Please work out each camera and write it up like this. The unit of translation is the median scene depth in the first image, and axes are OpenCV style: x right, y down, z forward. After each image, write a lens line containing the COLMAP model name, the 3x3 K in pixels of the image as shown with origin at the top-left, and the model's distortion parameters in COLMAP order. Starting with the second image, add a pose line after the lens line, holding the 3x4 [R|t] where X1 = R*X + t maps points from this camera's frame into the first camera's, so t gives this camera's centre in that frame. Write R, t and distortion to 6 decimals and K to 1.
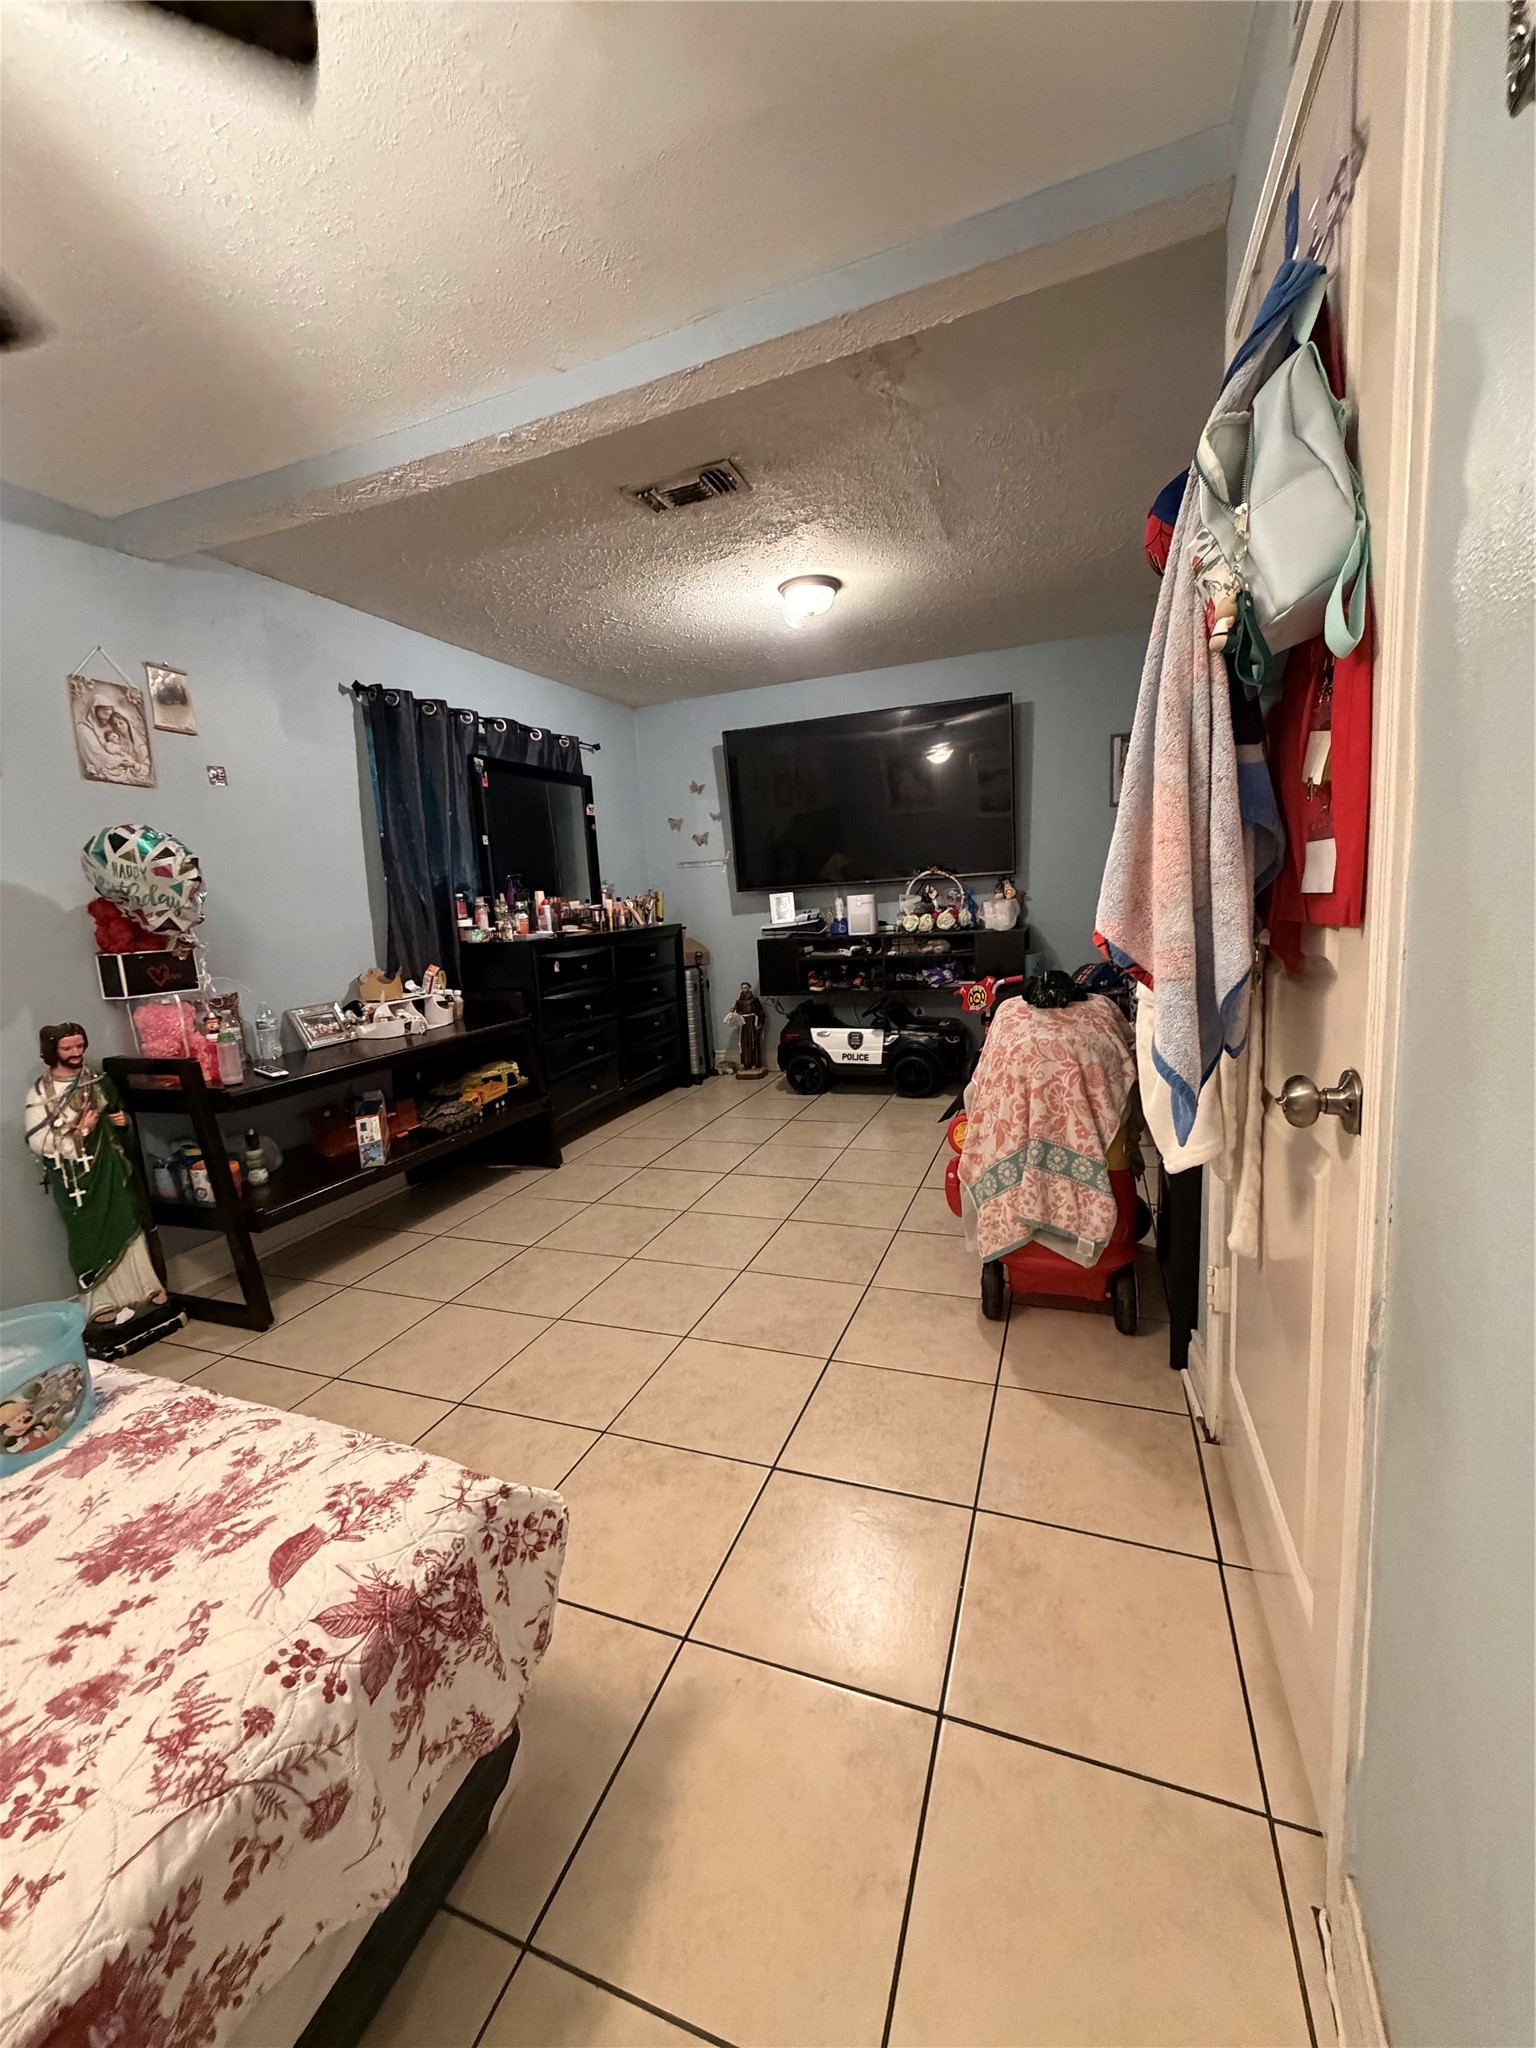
lens RADIAL K [[812.5, 0, 769.1], [0, 812.5, 1017.7], [0, 0, 1]] dist [-0.001115, 0.000386]
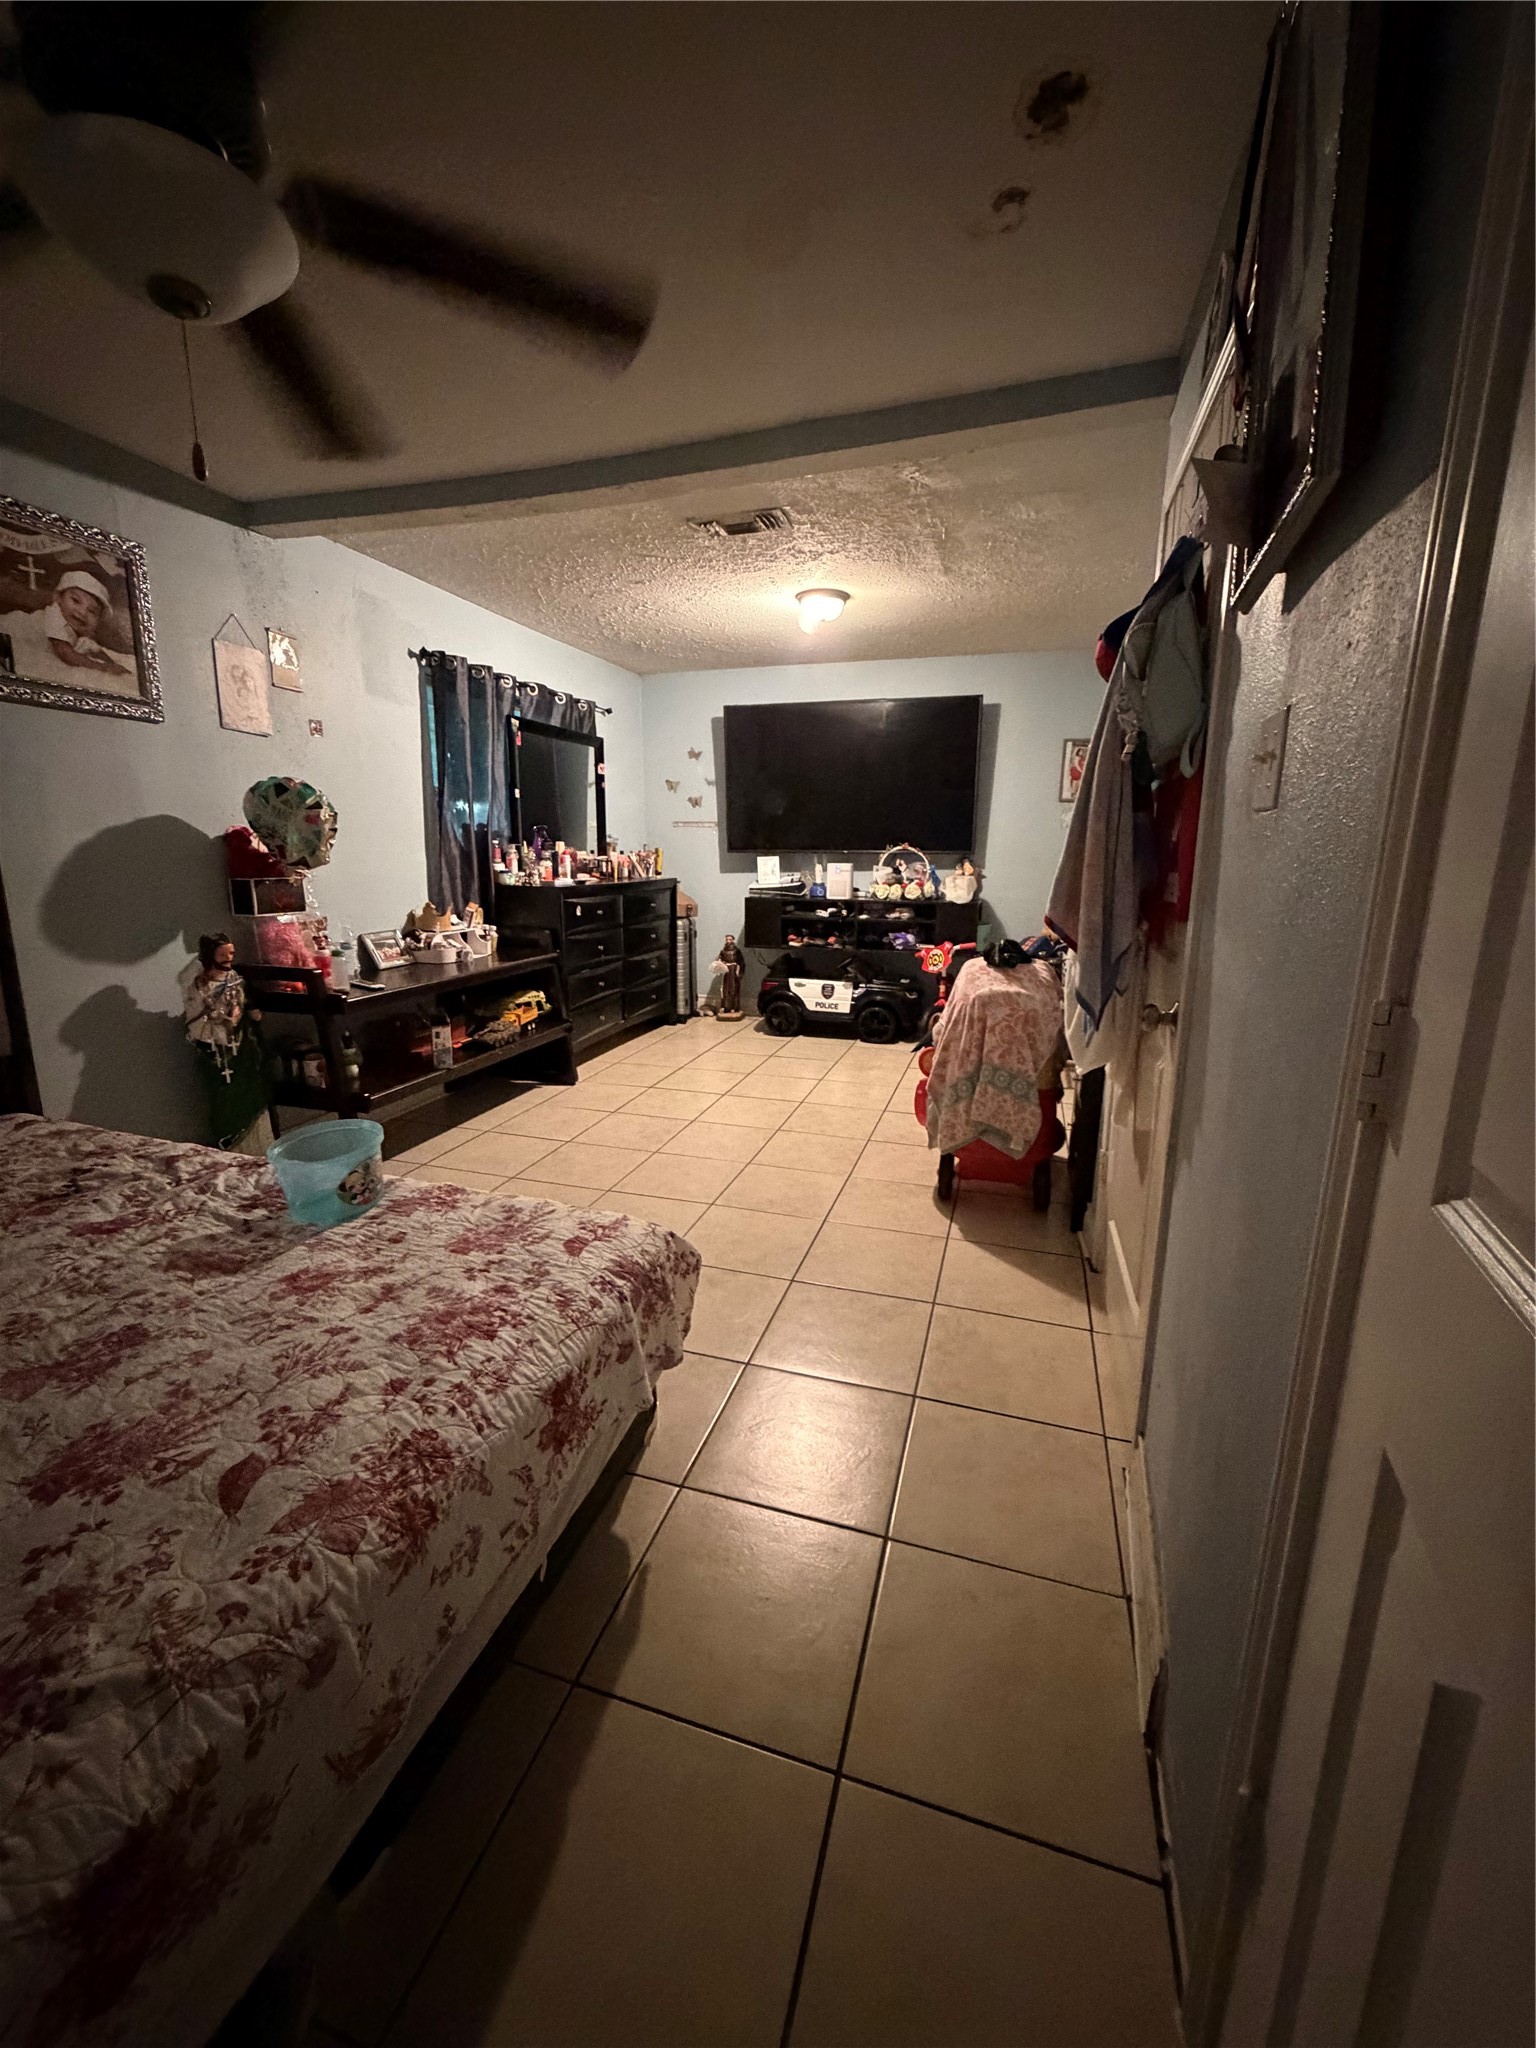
lens RADIAL K [[812.5, 0, 767.3], [0, 812.5, 1016.5], [0, 0, 1]] dist [-0.001115, 0.000386]
pose [[0.995894, 0.053843, 0.072781, -0.111168], [-0.057613, 0.997049, 0.050734, 0.019283], [-0.069834, -0.054719, 0.996057, -0.252510]]
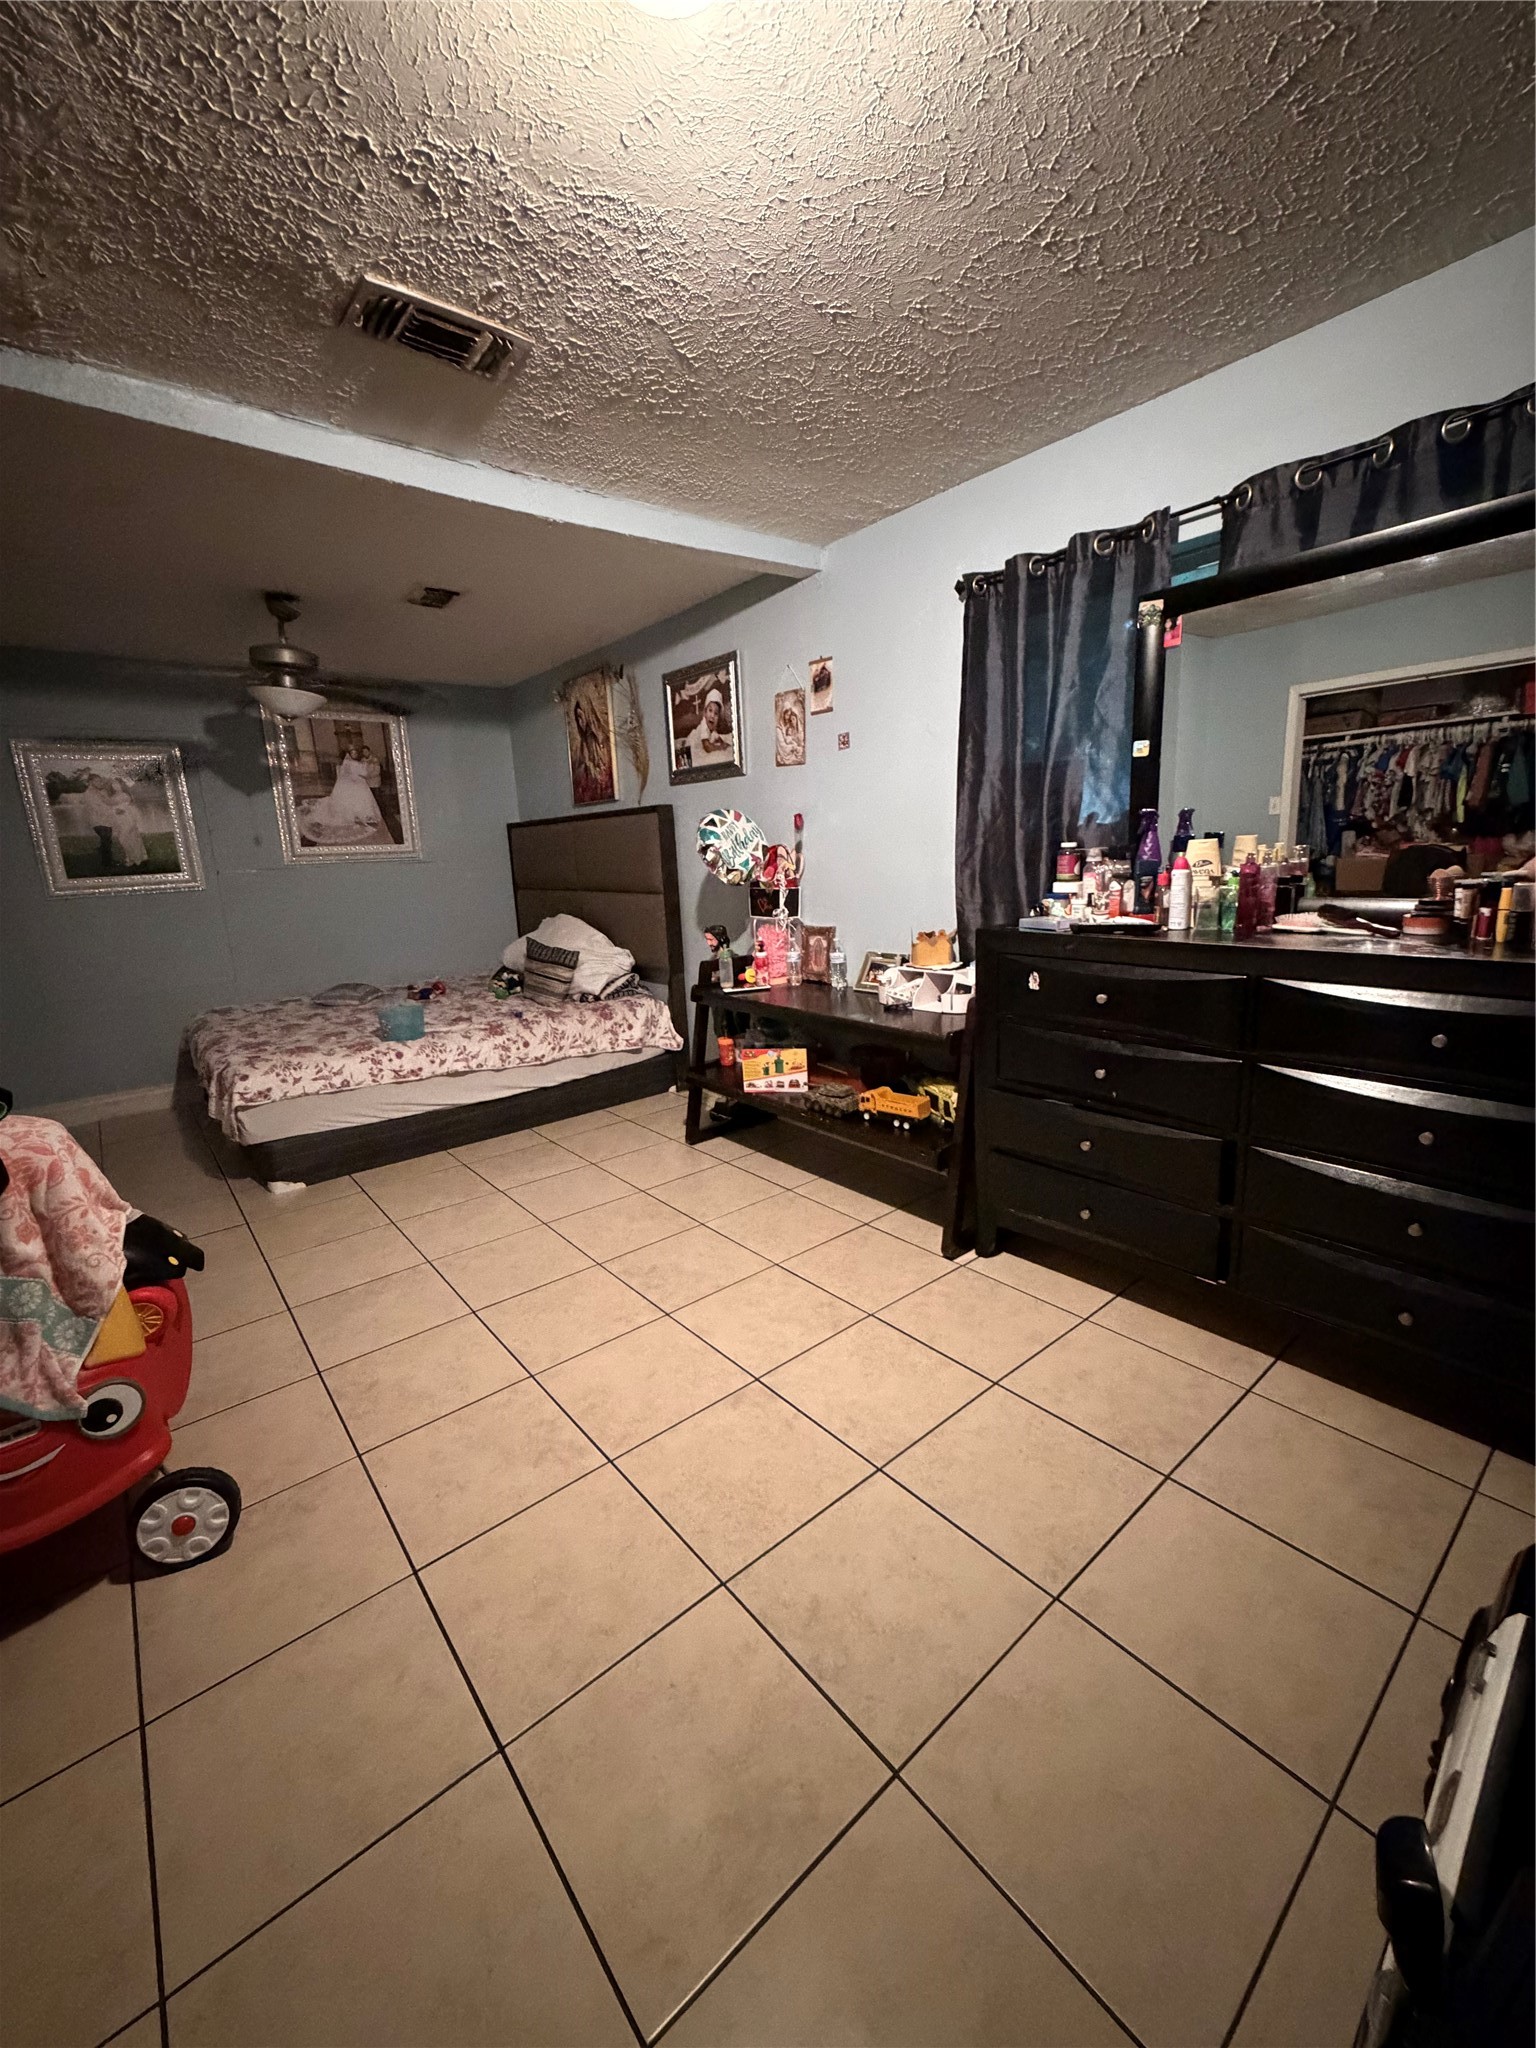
lens RADIAL K [[812.5, 0, 766.5], [0, 812.5, 1018.6], [0, 0, 1]] dist [-0.001115, 0.000386]
pose [[-0.487948, 0.259125, -0.833523, 0.501625], [-0.058062, 0.943169, 0.327201, -0.333176], [0.870939, 0.208053, -0.445172, 1.683104]]
